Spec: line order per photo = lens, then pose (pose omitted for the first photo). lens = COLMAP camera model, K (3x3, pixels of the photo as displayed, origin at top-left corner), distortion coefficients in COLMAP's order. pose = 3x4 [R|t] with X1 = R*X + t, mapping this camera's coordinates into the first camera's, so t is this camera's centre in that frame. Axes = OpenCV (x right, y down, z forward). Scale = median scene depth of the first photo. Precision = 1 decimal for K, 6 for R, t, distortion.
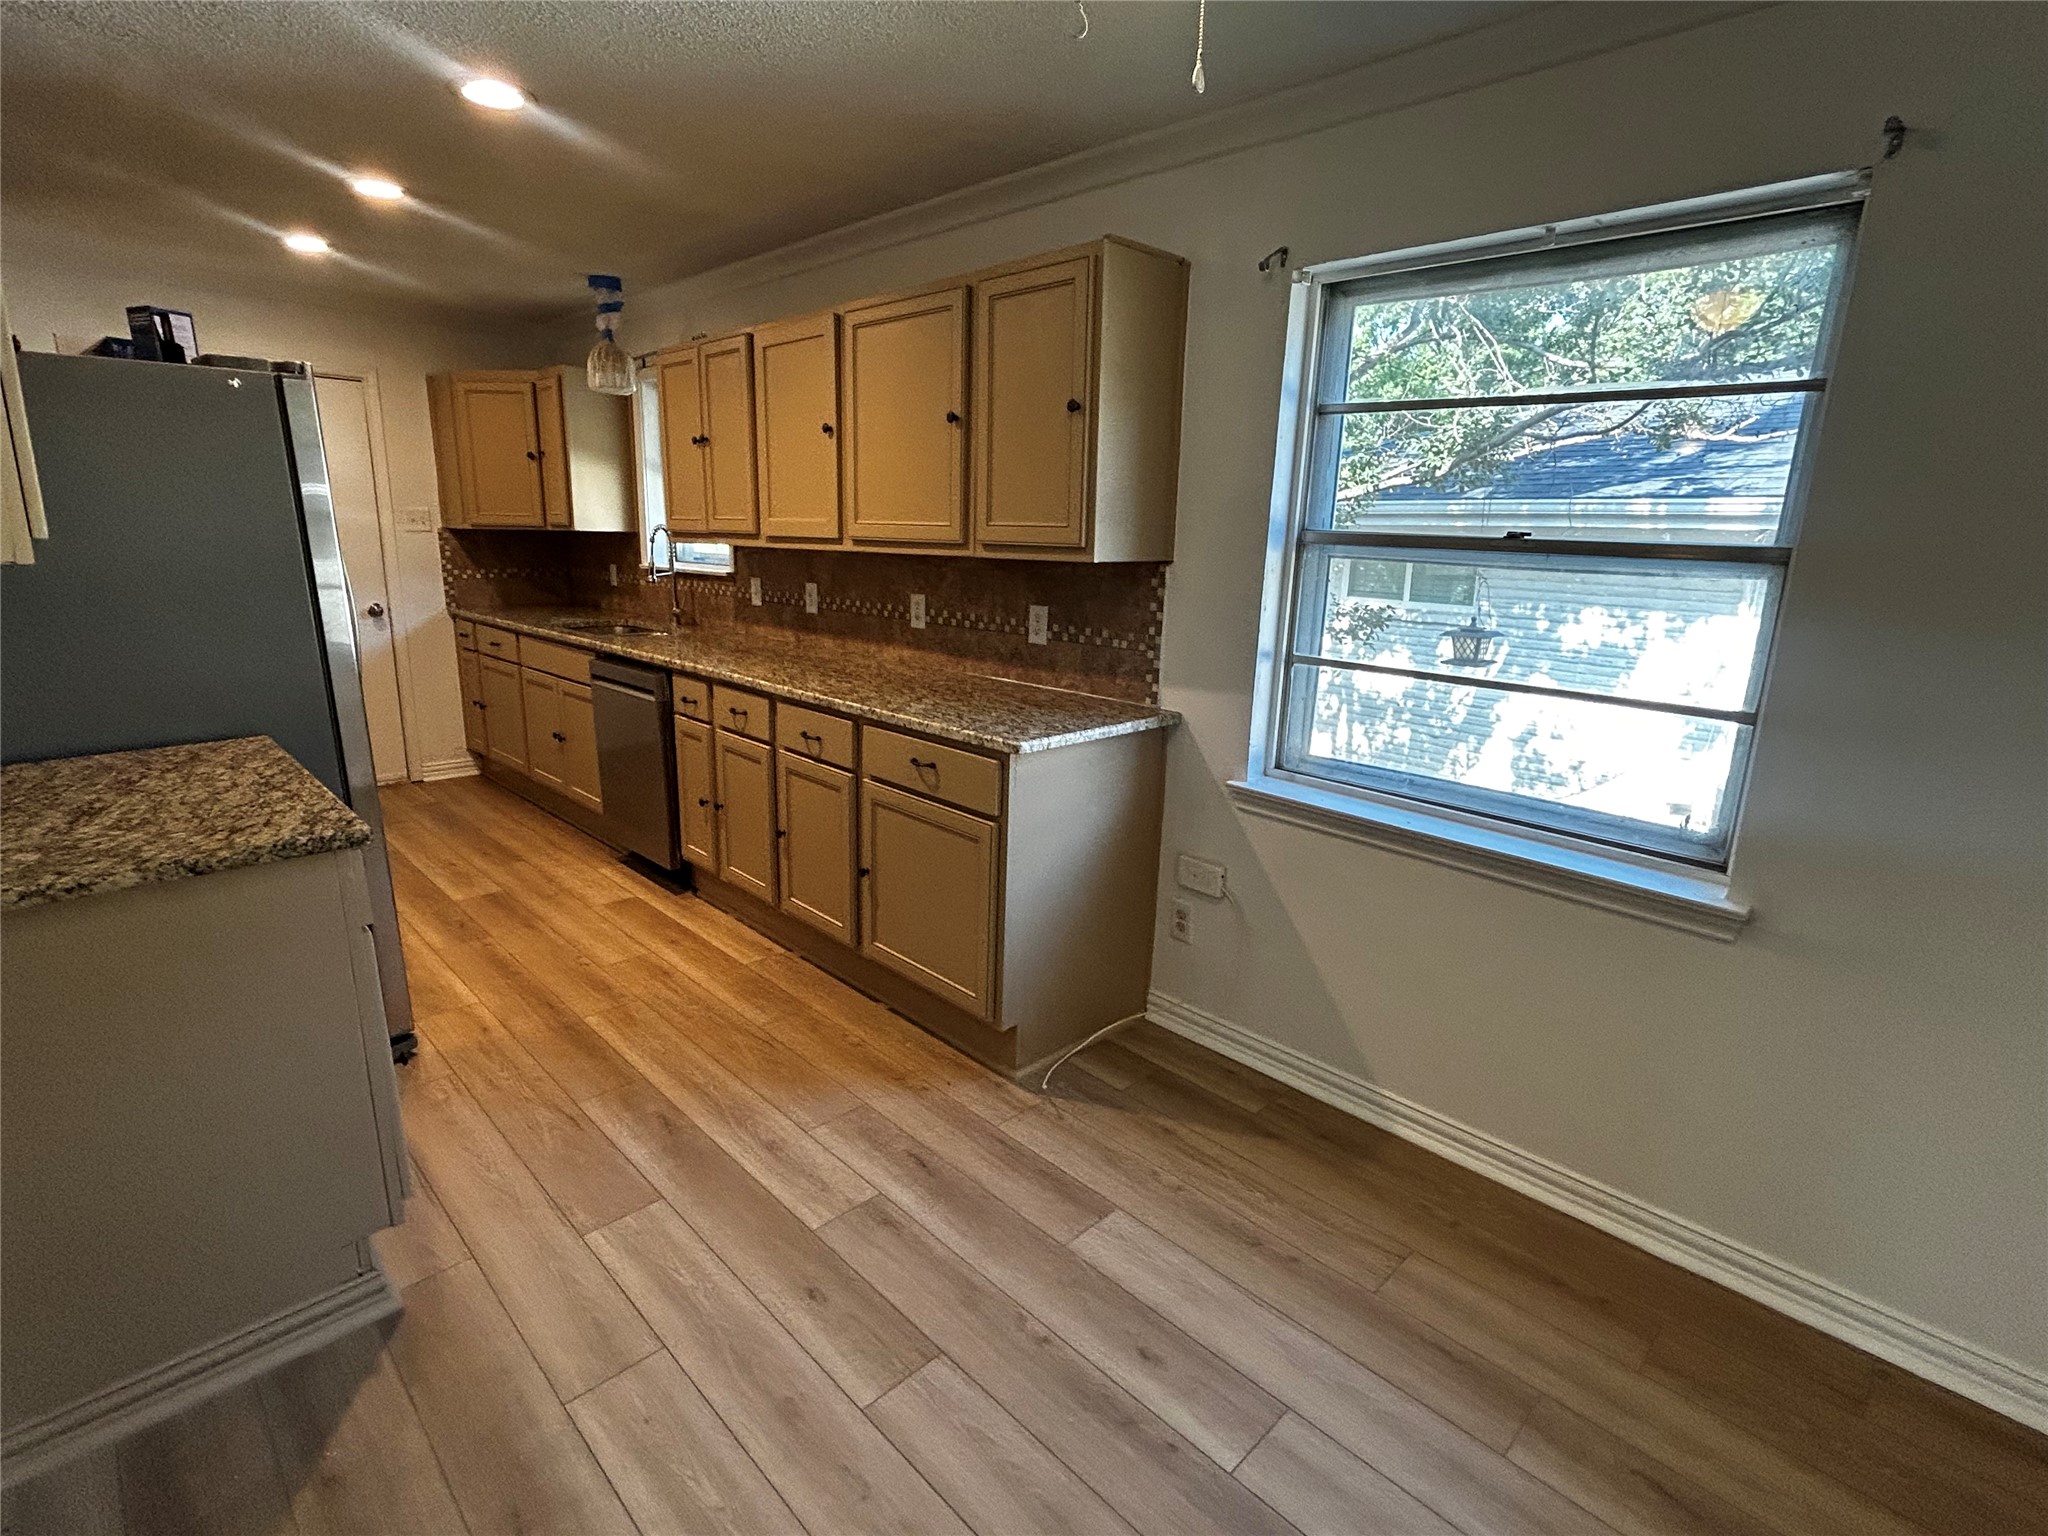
lens RADIAL K [[997.0, 0, 1024.0], [0, 997.0, 768.0], [0, 0, 1]] dist [-0.002360, 0.000105]
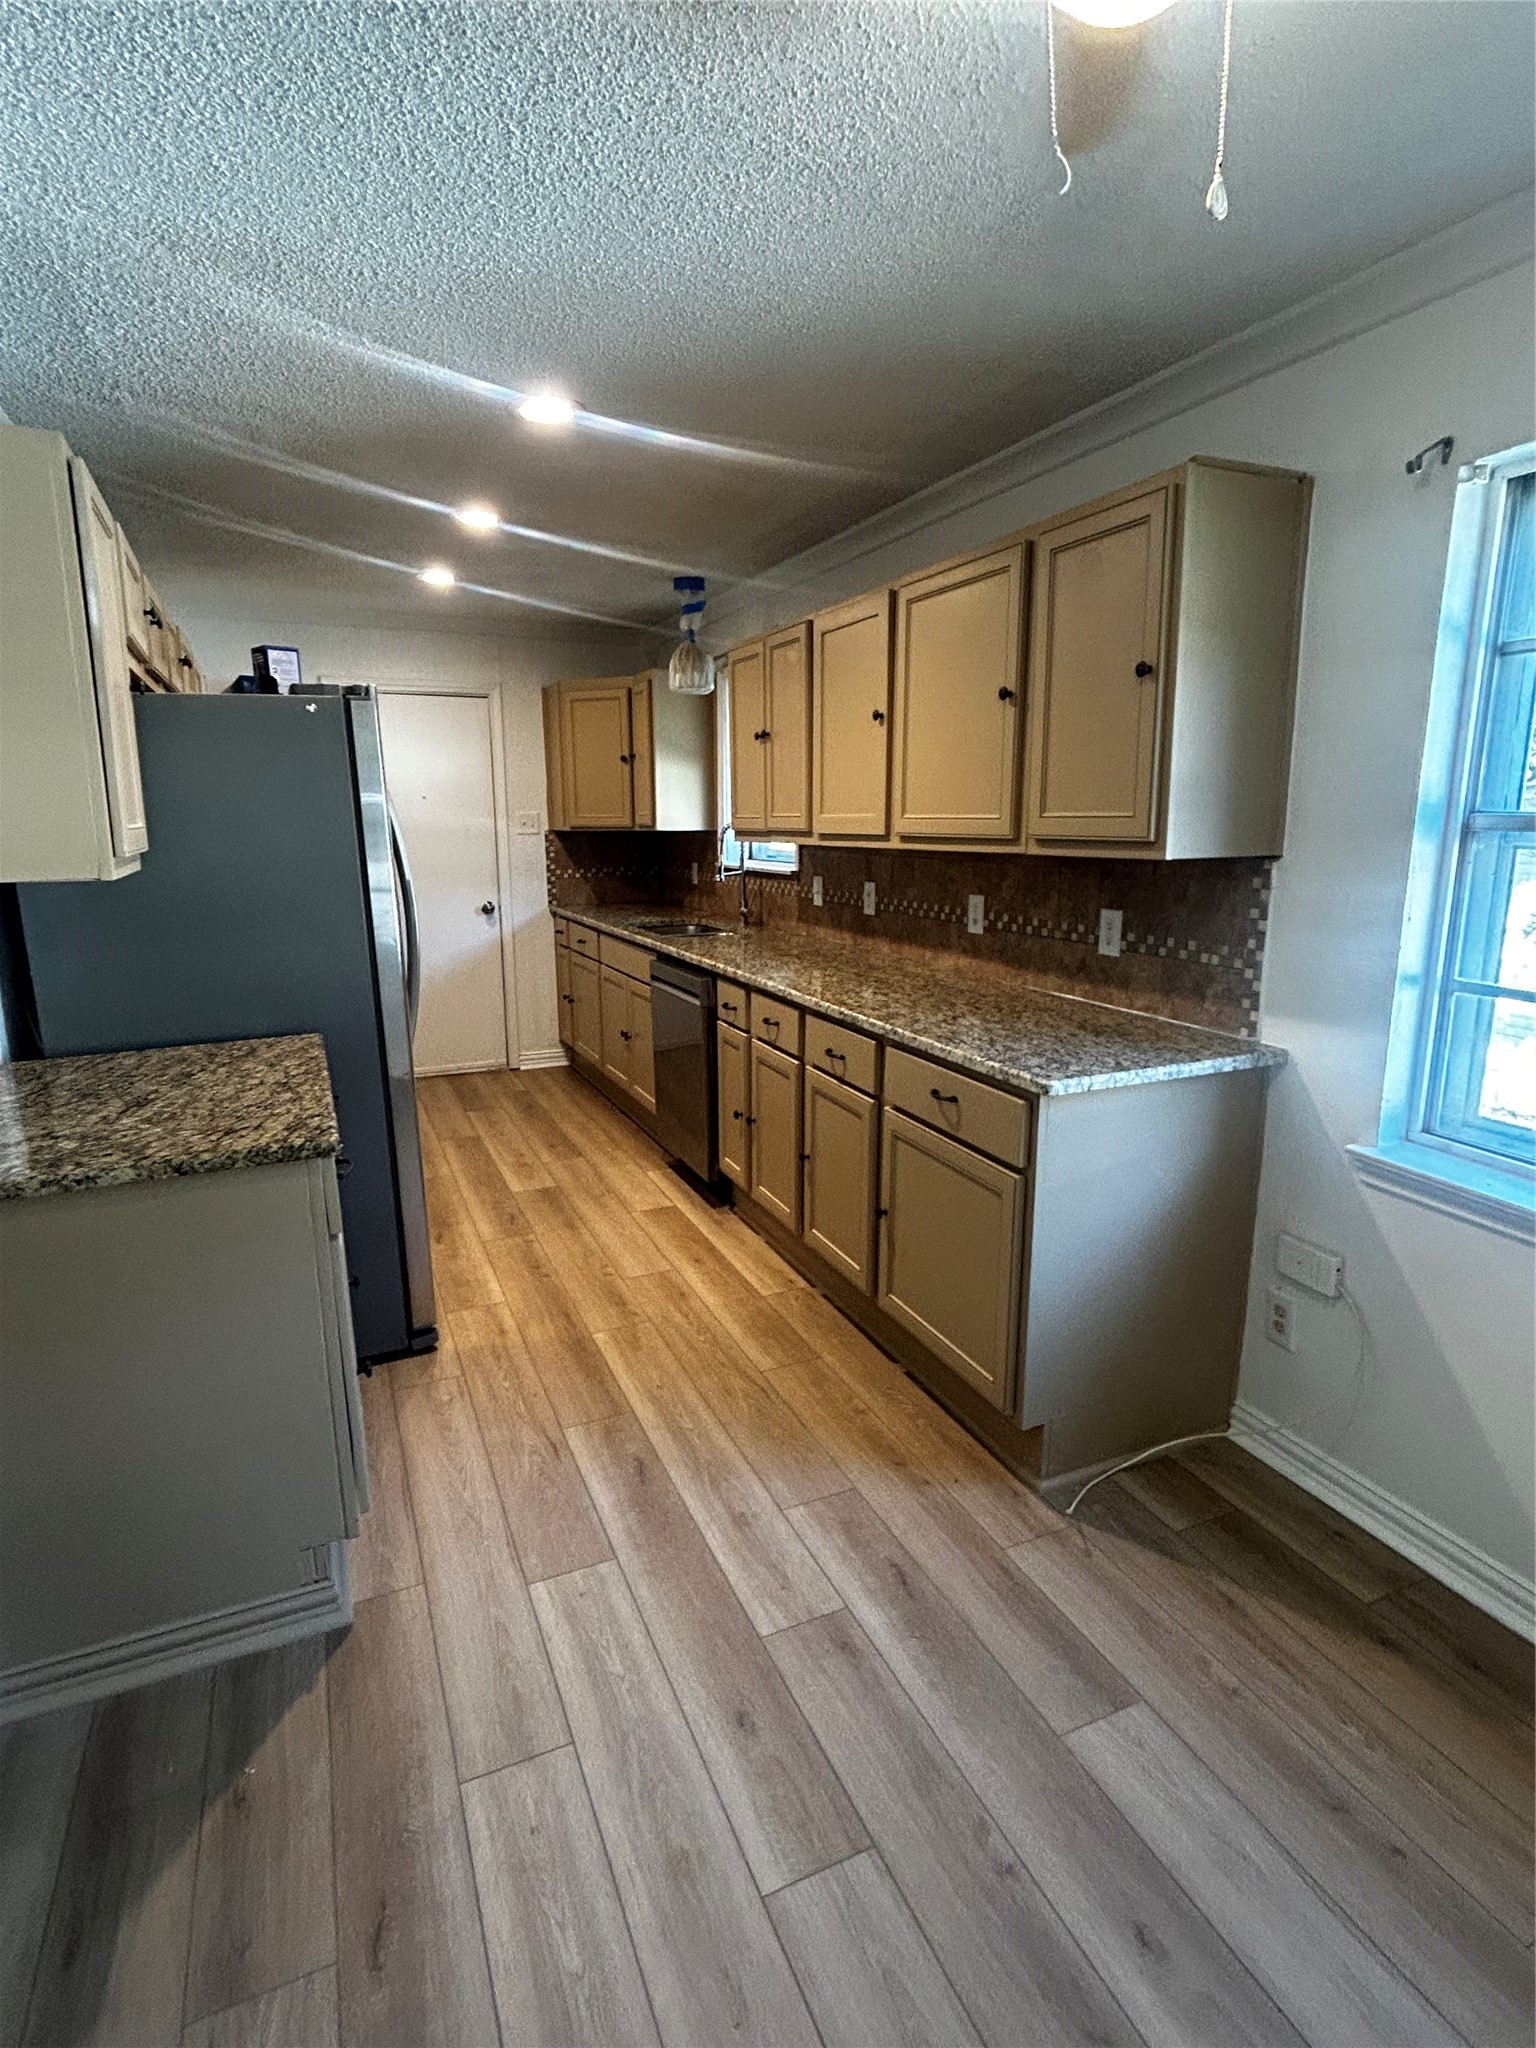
lens RADIAL K [[1055.3, 0, 768.0], [0, 1055.3, 1024.0], [0, 0, 1]] dist [-0.002039, -0.001951]
pose [[0.934108, 0.041457, -0.354575, 0.071440], [-0.056295, 0.997913, -0.031629, -0.027393], [0.352524, 0.049505, 0.934493, 0.092276]]
